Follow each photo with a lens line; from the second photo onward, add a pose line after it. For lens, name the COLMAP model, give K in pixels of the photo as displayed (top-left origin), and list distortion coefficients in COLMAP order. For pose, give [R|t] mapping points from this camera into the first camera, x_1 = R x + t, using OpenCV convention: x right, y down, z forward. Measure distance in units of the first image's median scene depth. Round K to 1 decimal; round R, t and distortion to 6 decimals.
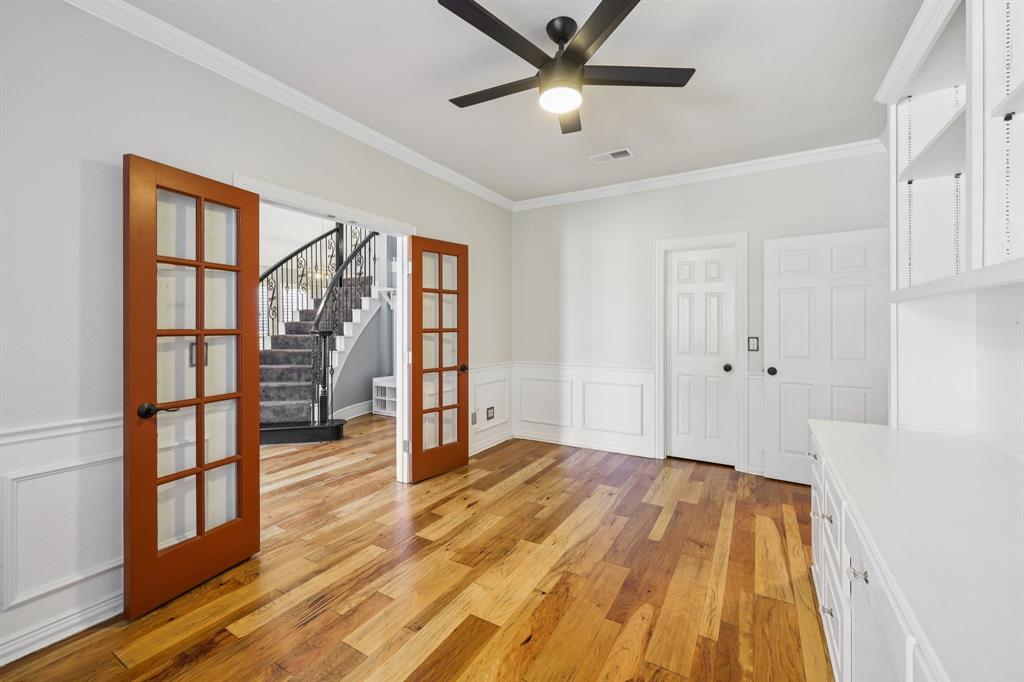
lens RADIAL K [[416.3, 0, 508.8], [0, 416.3, 334.7], [0, 0, 1]] dist [-0.000648, -0.000524]
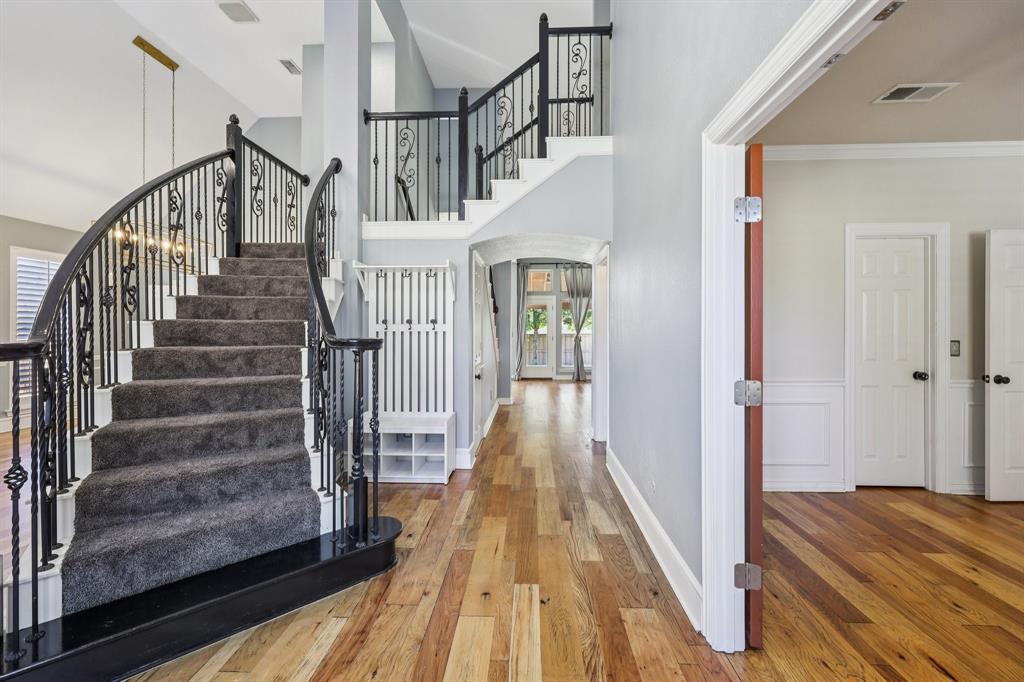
lens RADIAL K [[416.3, 0, 514.0], [0, 416.3, 336.2], [0, 0, 1]] dist [-0.000648, -0.000524]
pose [[0.881856, -0.011793, 0.471372, -0.475227], [0.009873, 0.999930, 0.006545, -0.013697], [-0.471416, -0.001117, 0.881910, 0.465725]]
